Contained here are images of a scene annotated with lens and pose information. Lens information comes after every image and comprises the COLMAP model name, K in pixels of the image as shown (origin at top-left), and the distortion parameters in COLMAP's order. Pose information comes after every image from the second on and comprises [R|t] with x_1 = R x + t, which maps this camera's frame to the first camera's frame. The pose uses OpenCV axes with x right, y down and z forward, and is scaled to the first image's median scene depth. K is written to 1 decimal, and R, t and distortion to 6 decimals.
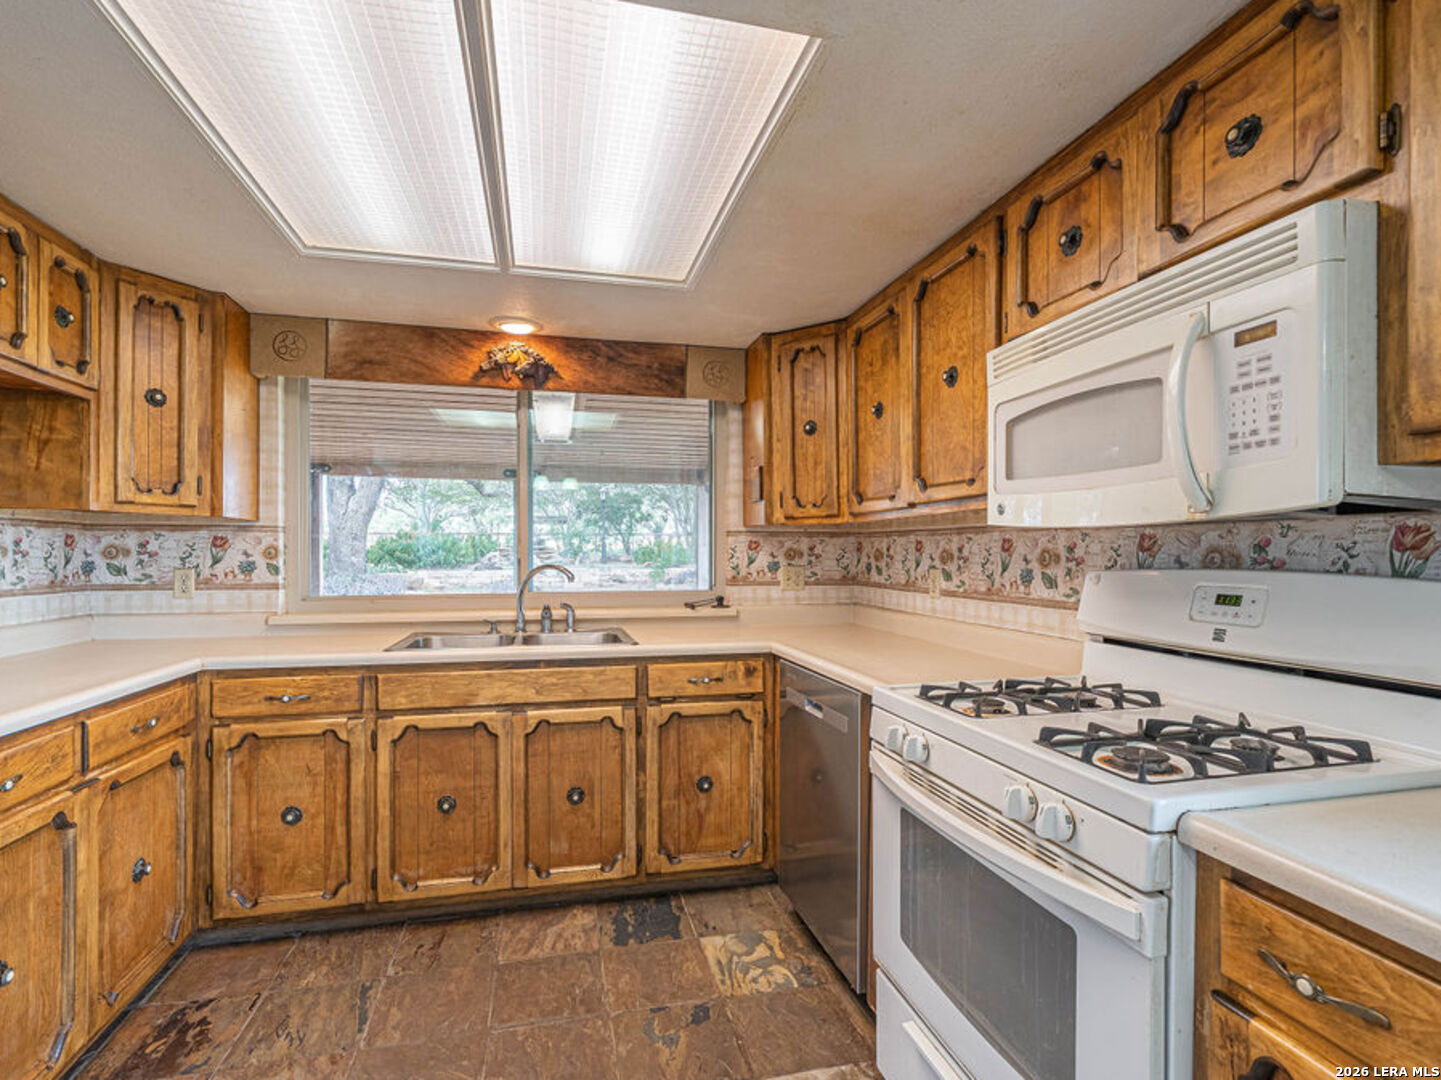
lens RADIAL K [[694.6, 0, 708.1], [0, 694.6, 558.1], [0, 0, 1]] dist [-0.002275, -0.001075]
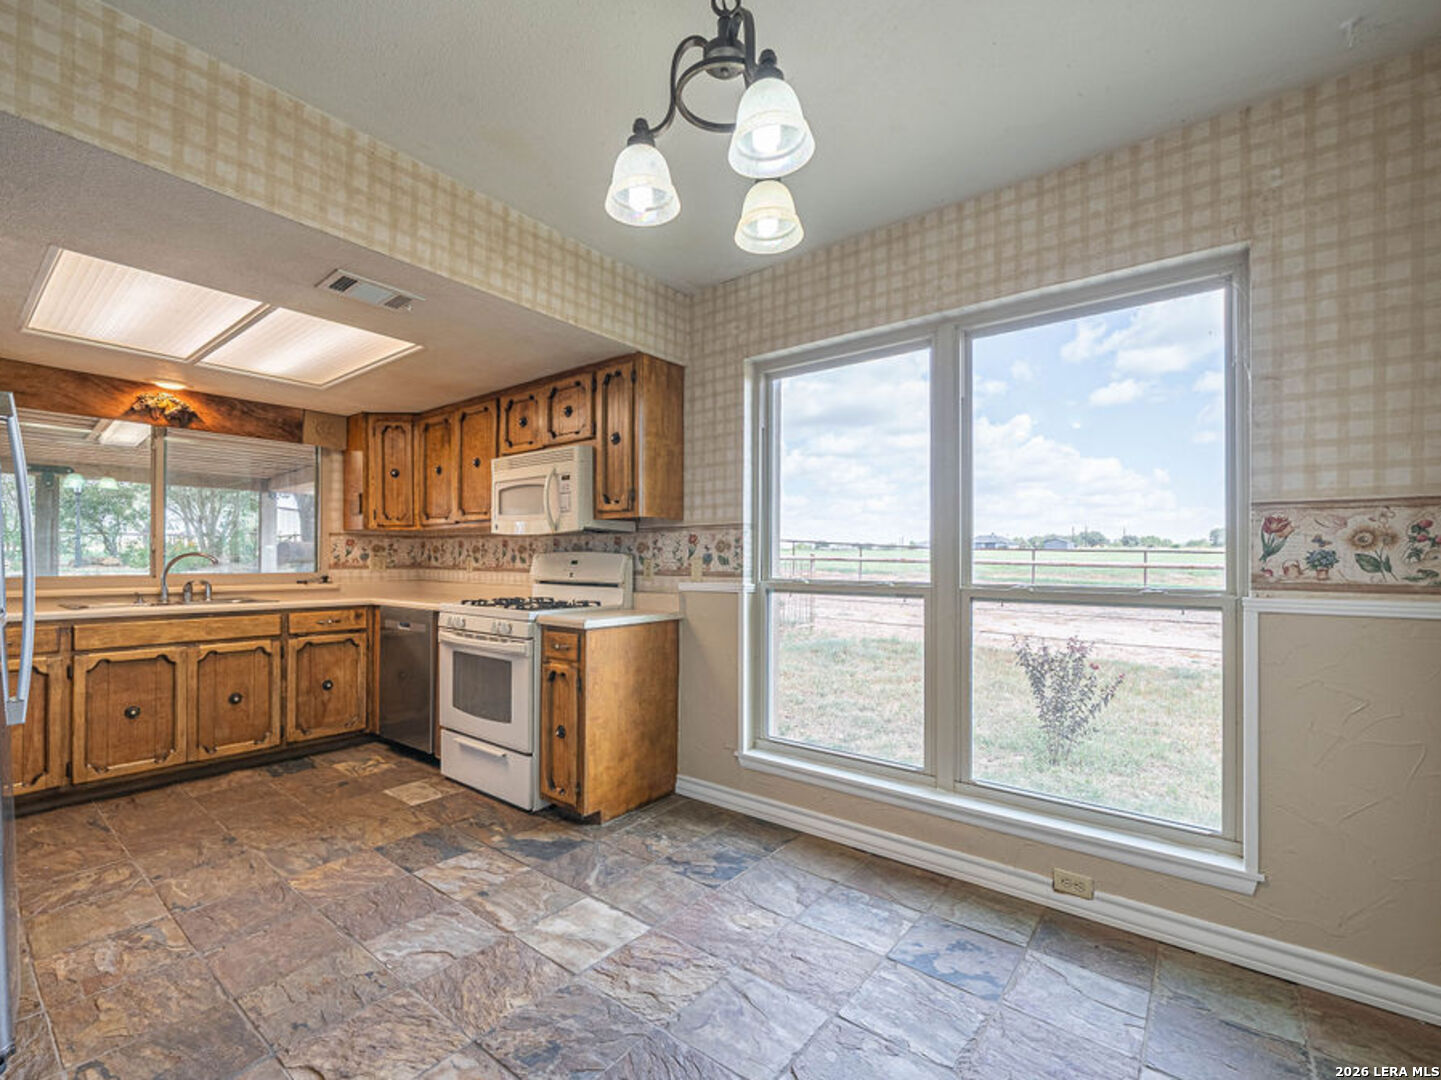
lens RADIAL K [[641.8, 0, 711.5], [0, 641.8, 553.8], [0, 0, 1]] dist [0.000671, -0.000781]
pose [[0.785037, 0.007773, 0.619400, -0.252121], [0.001936, 0.999886, -0.015002, 0.039778], [-0.619446, 0.012976, 0.784932, -0.825065]]
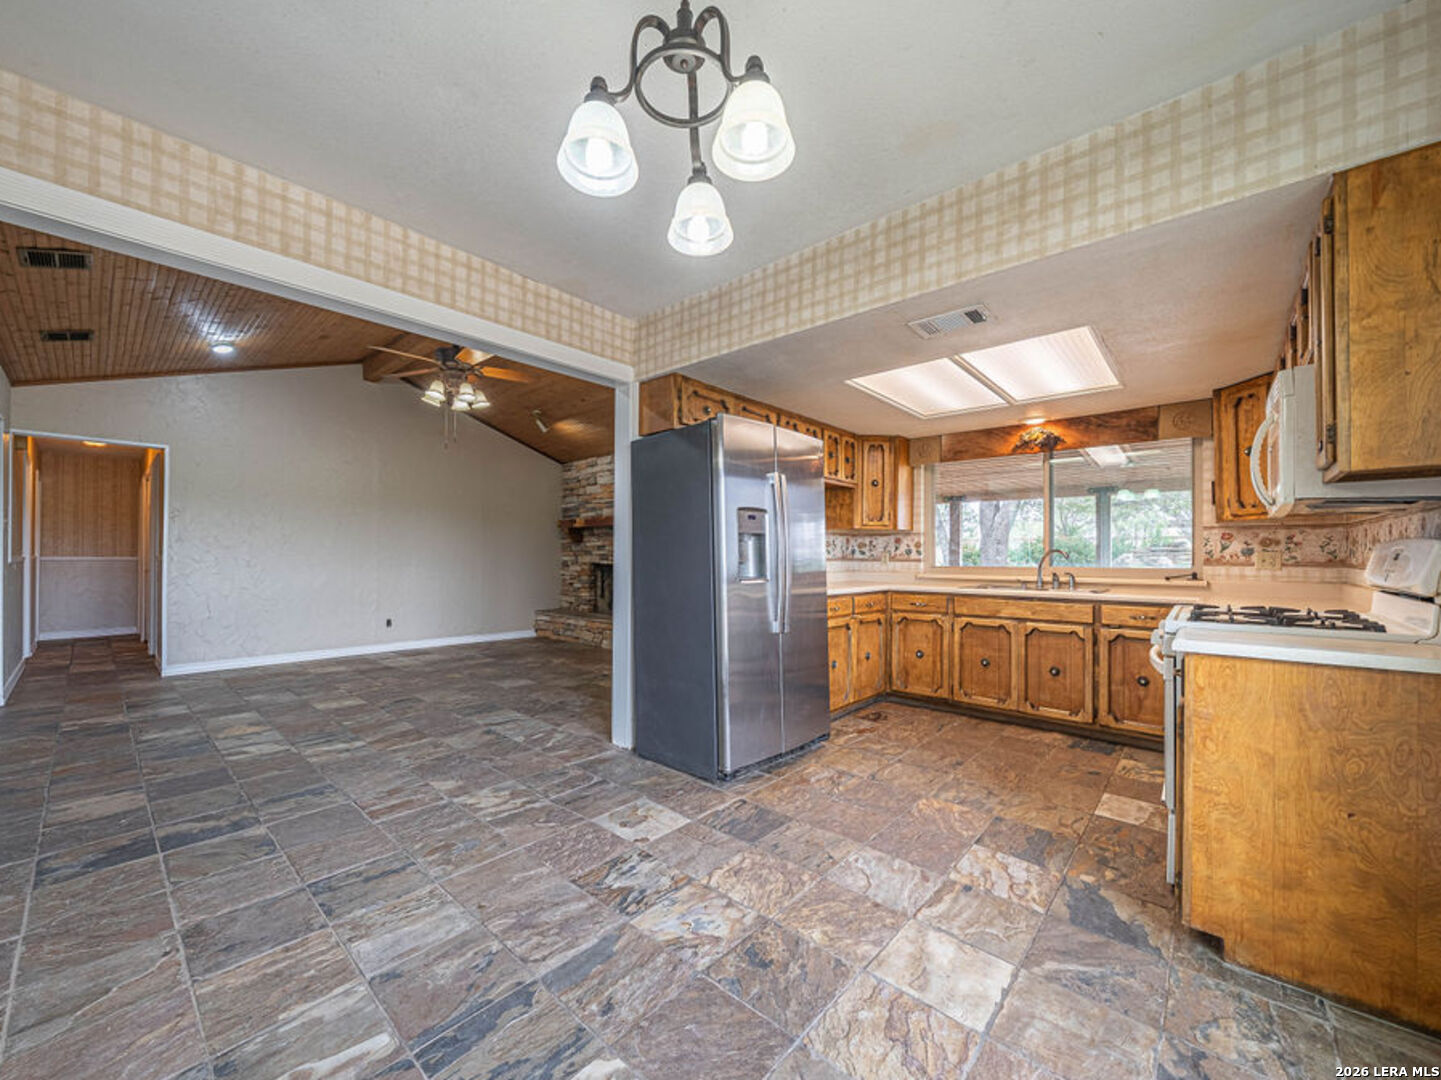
lens RADIAL K [[569.6, 0, 711.3], [0, 569.6, 553.3], [0, 0, 1]] dist [-0.001810, -0.000434]
pose [[0.568689, -0.002184, -0.822549, 0.557077], [-0.009764, 0.999908, -0.009405, 0.048337], [0.822494, 0.013380, 0.568616, -0.651445]]
